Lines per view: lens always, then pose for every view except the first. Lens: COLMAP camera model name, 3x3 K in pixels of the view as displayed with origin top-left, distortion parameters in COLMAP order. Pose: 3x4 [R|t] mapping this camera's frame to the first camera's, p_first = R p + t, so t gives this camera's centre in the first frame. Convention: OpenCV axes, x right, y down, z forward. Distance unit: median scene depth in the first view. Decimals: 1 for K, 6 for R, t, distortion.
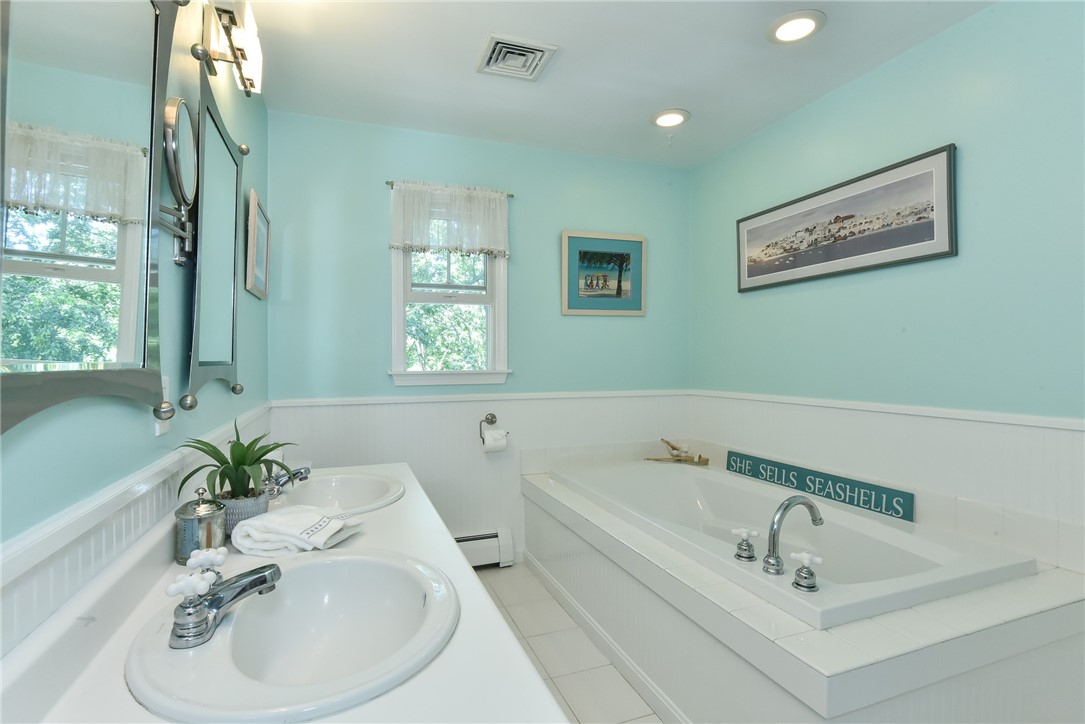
lens RADIAL K [[537.1, 0, 543.3], [0, 537.1, 366.4], [0, 0, 1]] dist [-0.005100, -0.003467]
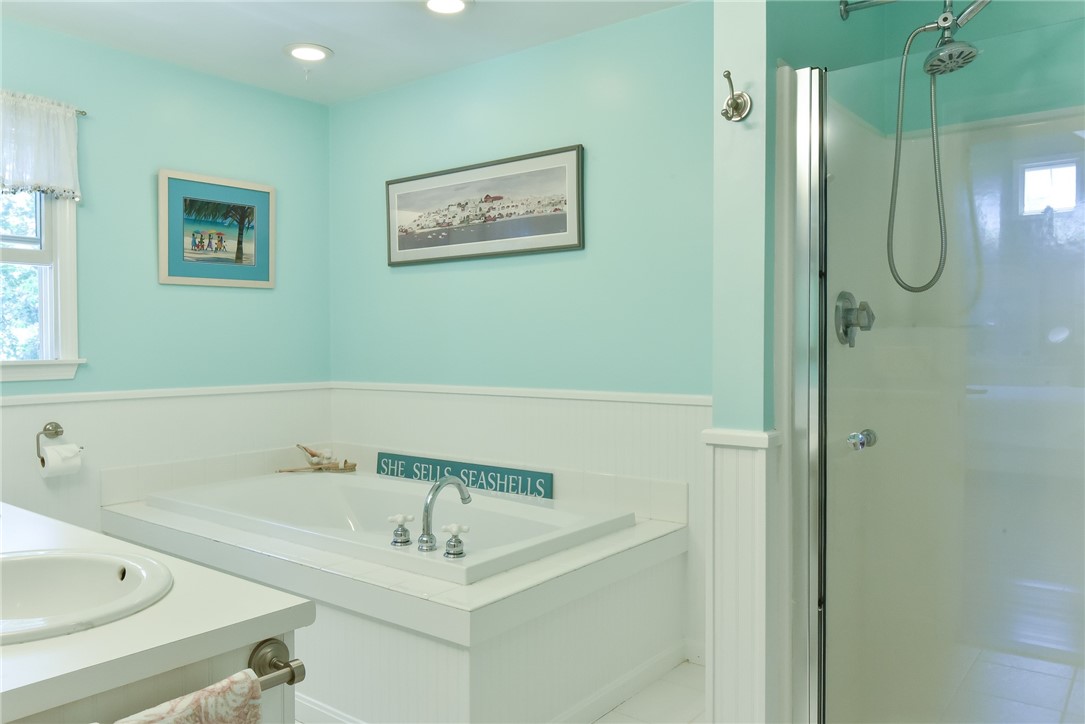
lens RADIAL K [[805.4, 0, 542.9], [0, 805.4, 361.5], [0, 0, 1]] dist [-0.041173, 0.002268]
pose [[0.855246, -0.012235, 0.518078, -0.094901], [0.006308, 0.999893, 0.013200, -0.000972], [-0.518184, -0.008021, 0.855232, -0.233243]]
